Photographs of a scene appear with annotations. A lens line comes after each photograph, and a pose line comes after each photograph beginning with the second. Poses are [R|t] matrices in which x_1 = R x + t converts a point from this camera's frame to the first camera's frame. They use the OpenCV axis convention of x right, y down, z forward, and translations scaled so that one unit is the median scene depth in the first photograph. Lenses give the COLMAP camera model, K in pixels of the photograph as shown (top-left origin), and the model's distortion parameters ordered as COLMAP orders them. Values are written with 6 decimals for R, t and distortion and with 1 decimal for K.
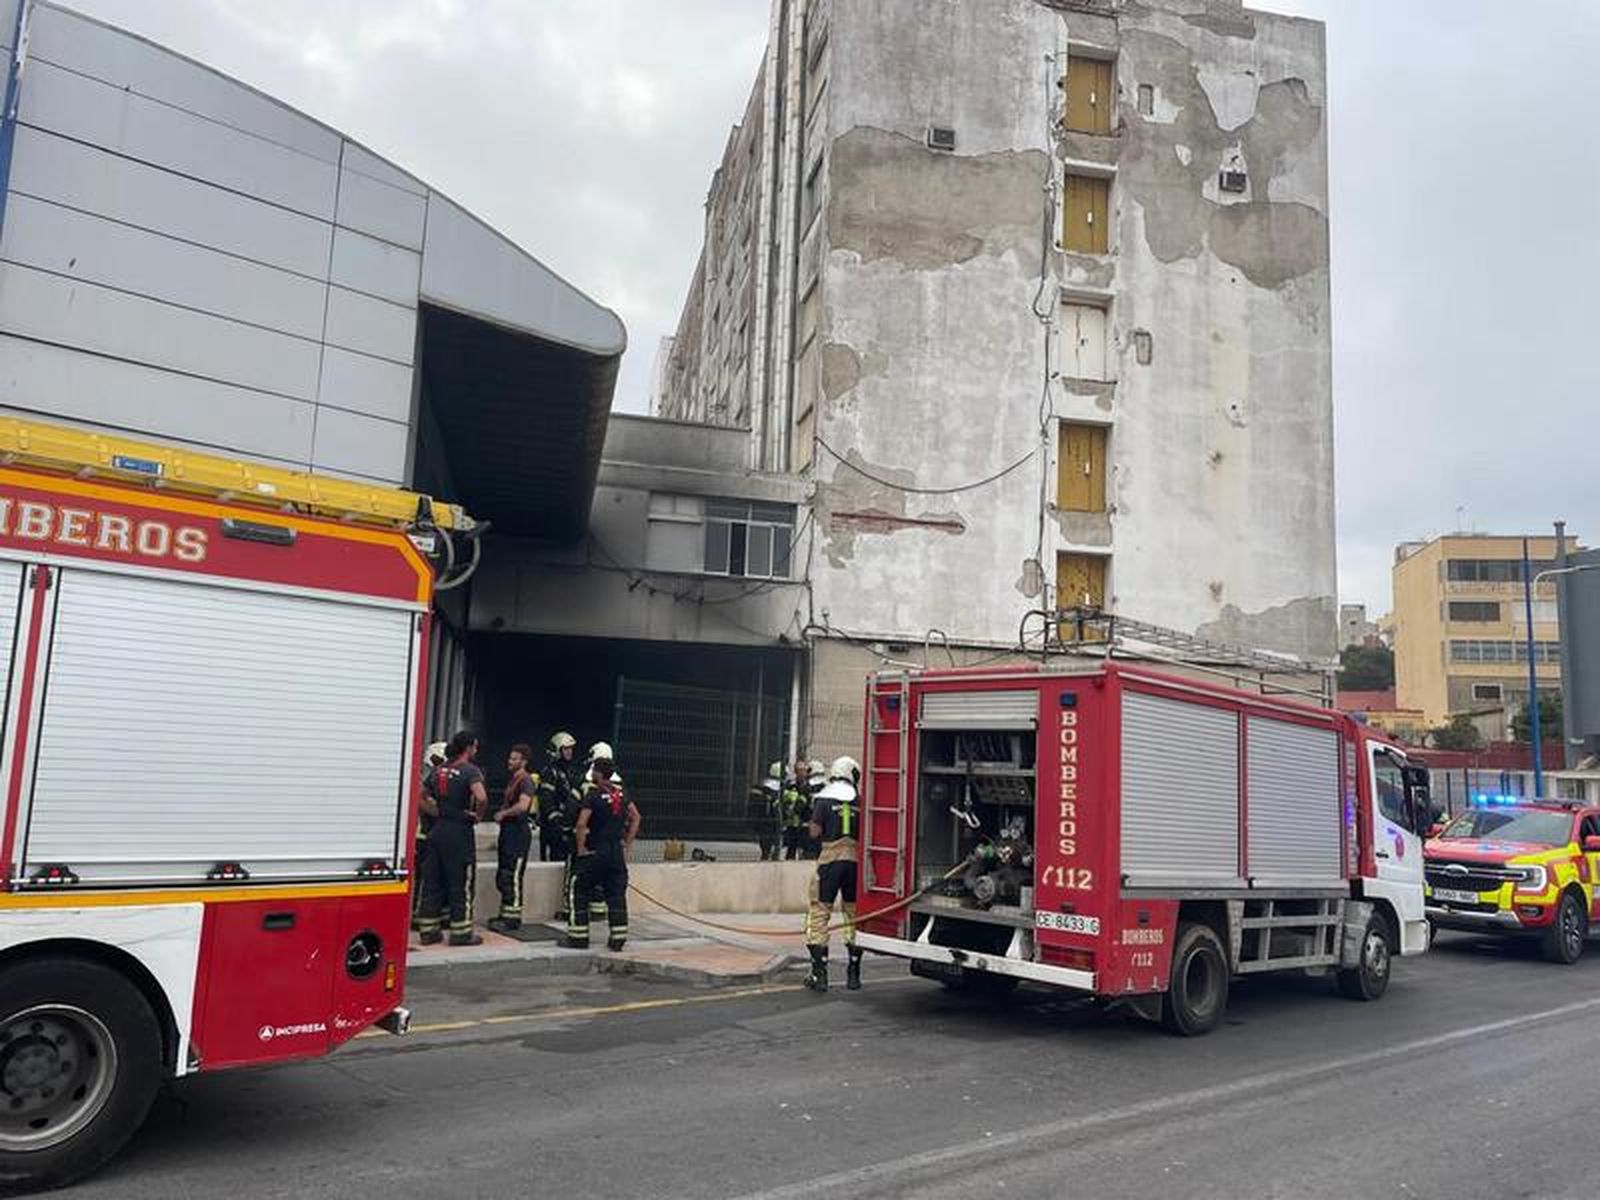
lens RADIAL K [[1208.3, 0, 804.9], [0, 1208.3, 589.9], [0, 0, 1]] dist [0.087682, -0.115220]
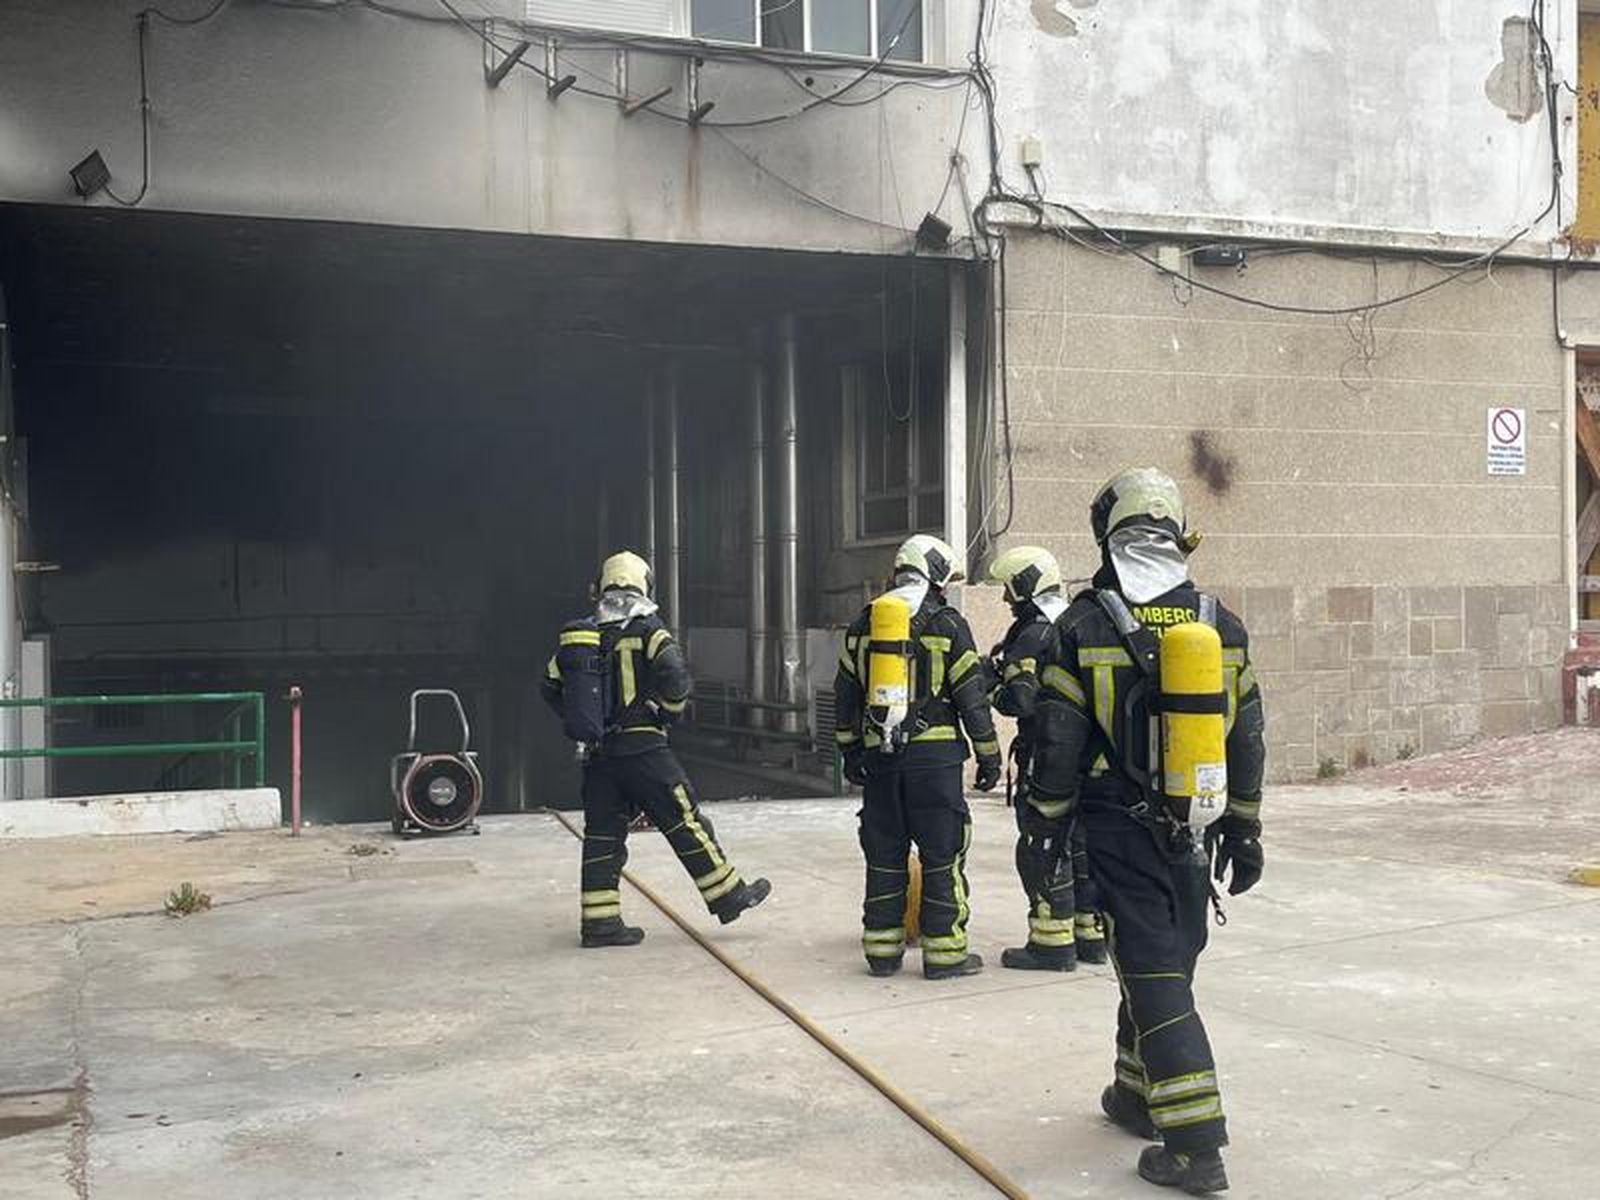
lens RADIAL K [[1887.1, 0, 802.9], [0, 1887.1, 631.1], [0, 0, 1]] dist [0.052370, 0.000000]
pose [[0.987257, -0.053531, 0.149859, -0.138381], [0.029047, 0.986521, 0.161035, 0.063253], [-0.156459, -0.154630, 0.975505, 0.434616]]
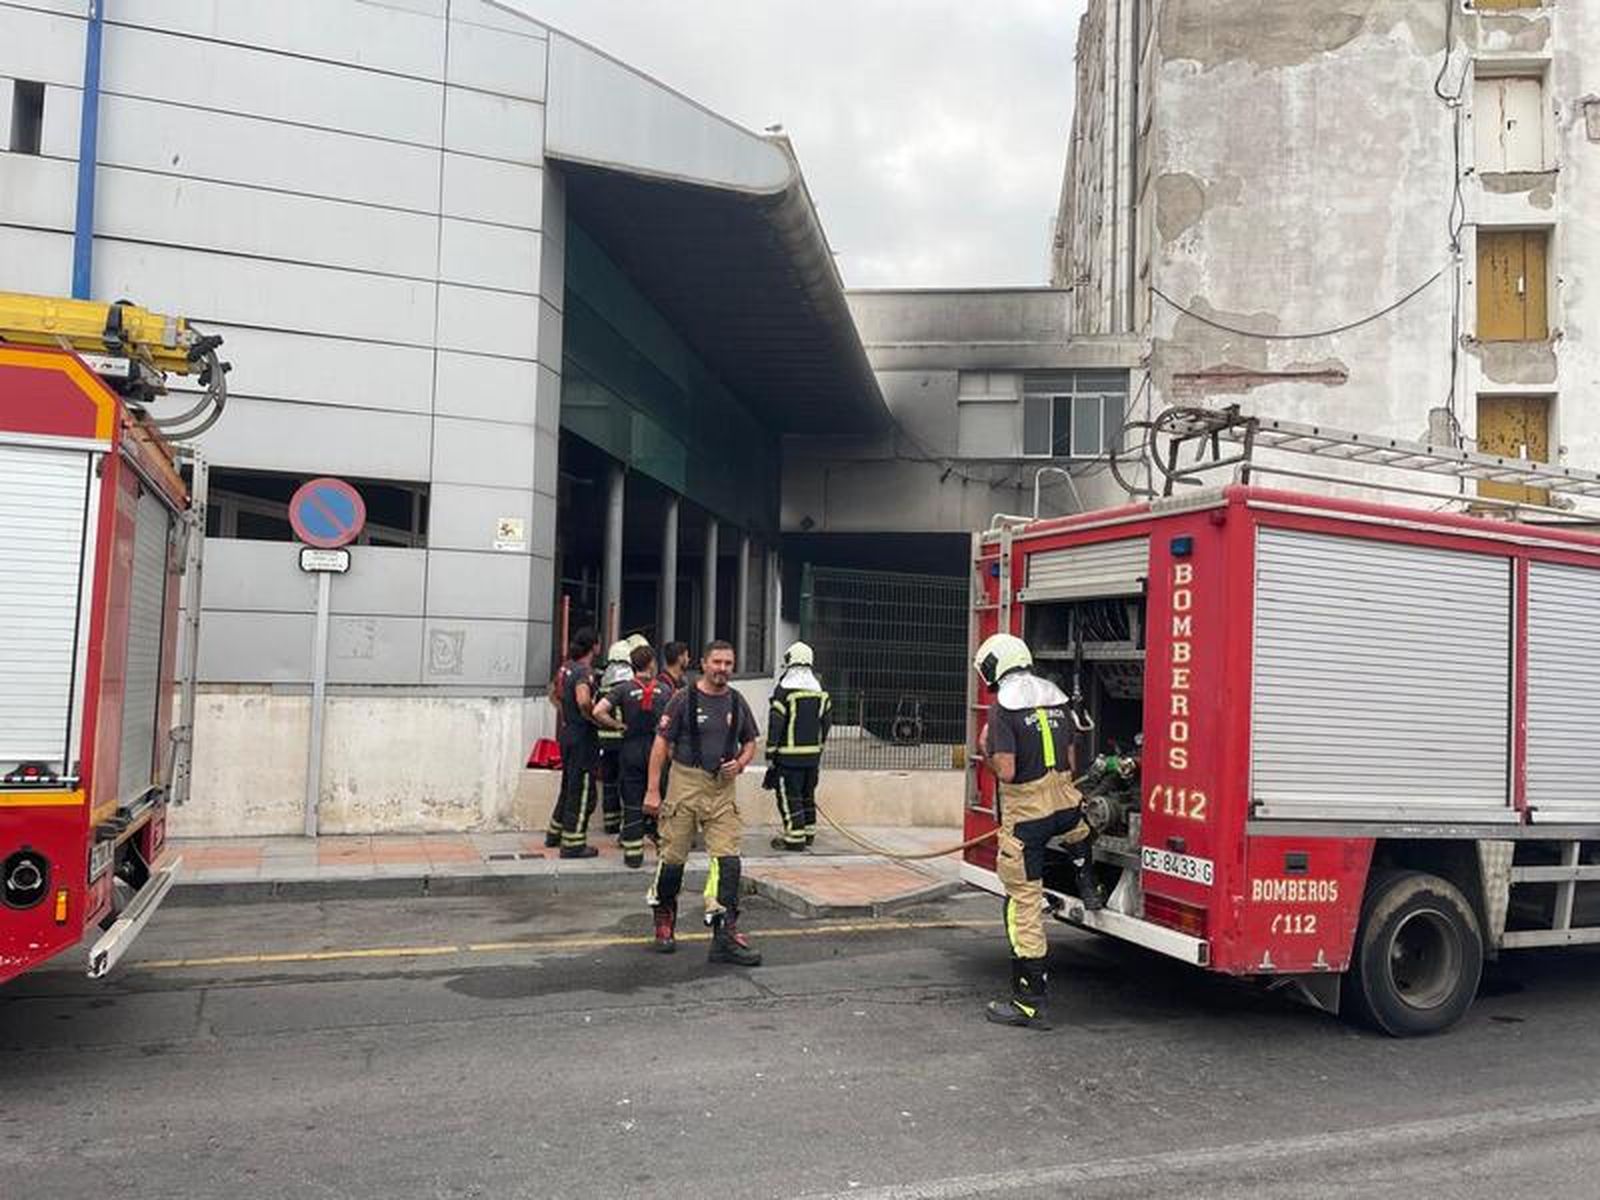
lens RADIAL K [[1208.3, 0, 806.9], [0, 1208.3, 592.0], [0, 0, 1]] dist [0.087682, -0.115220]
pose [[0.935100, -0.036490, -0.352500, 0.078692], [0.063334, 0.995879, 0.064919, 0.017512], [0.348678, -0.083031, 0.933557, 0.085440]]
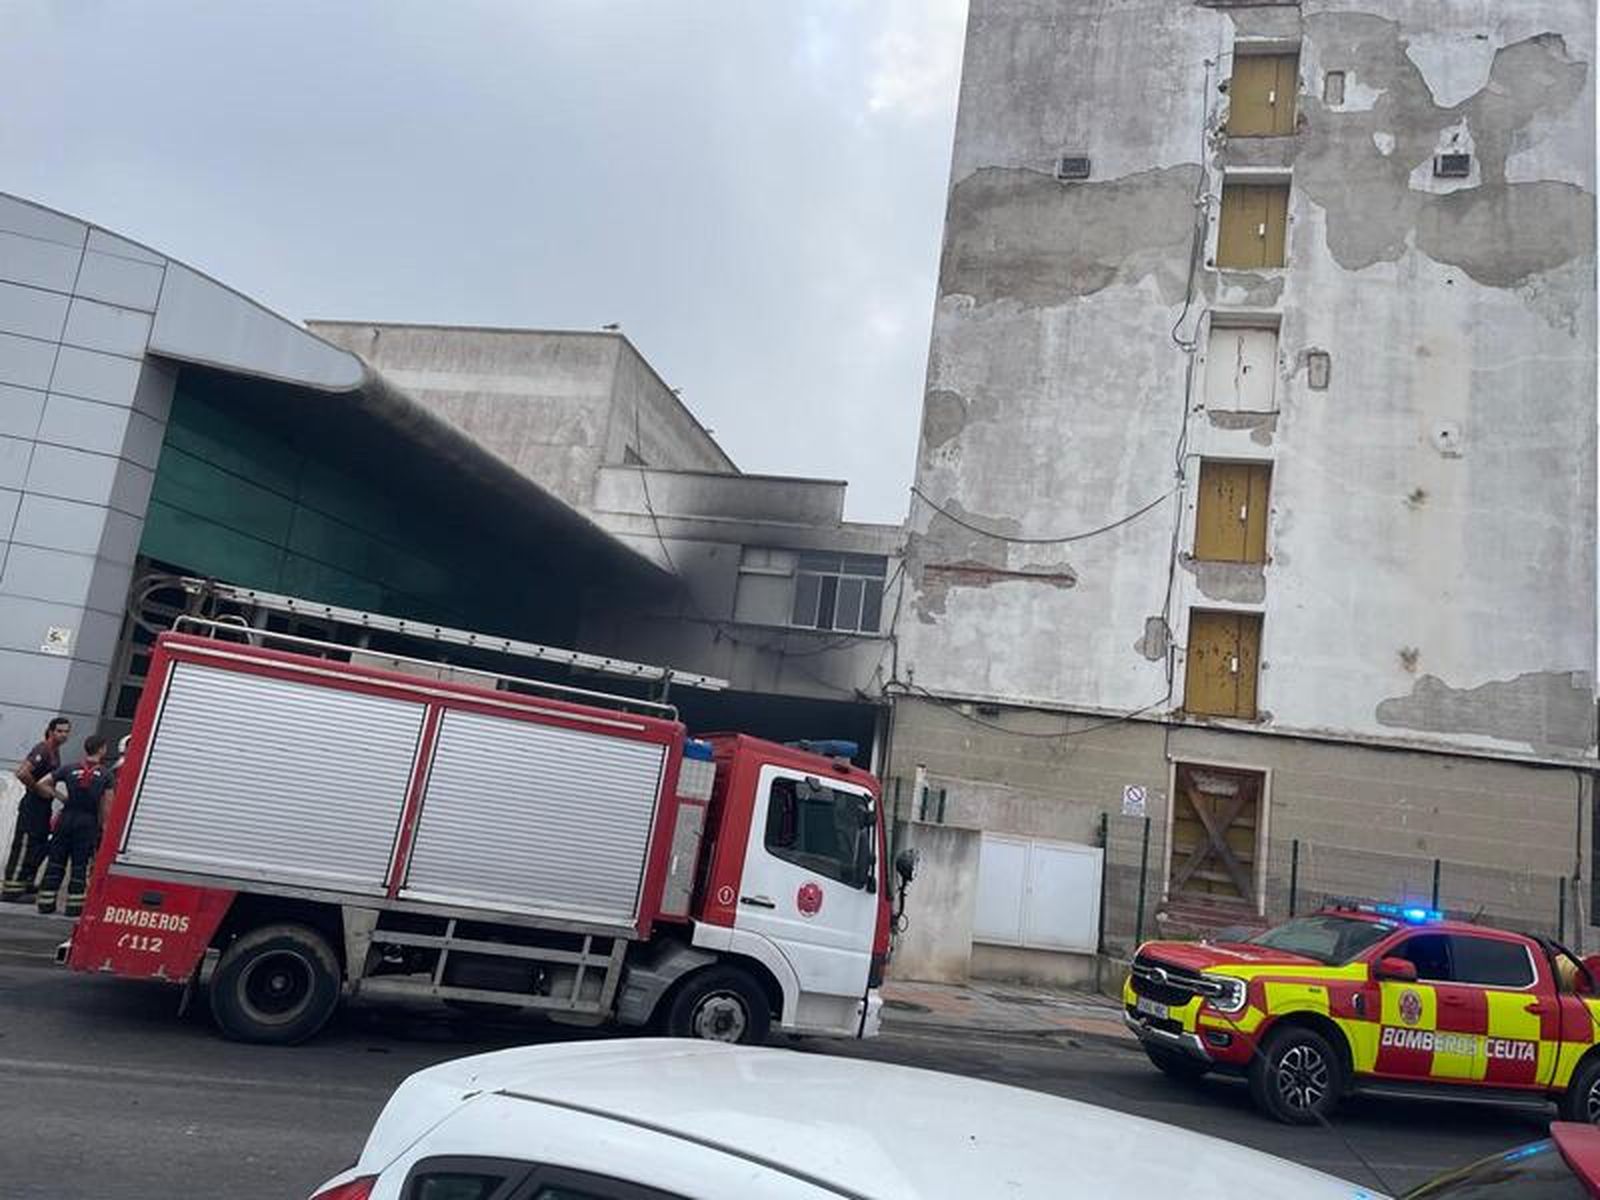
lens RADIAL K [[1208.3, 0, 796.6], [0, 1208.3, 587.1], [0, 0, 1]] dist [0.087682, -0.115220]
pose [[0.905873, -0.004100, -0.423530, 0.333104], [-0.028347, 0.997124, -0.070283, 0.023274], [0.422600, 0.075673, 0.903151, 0.097252]]
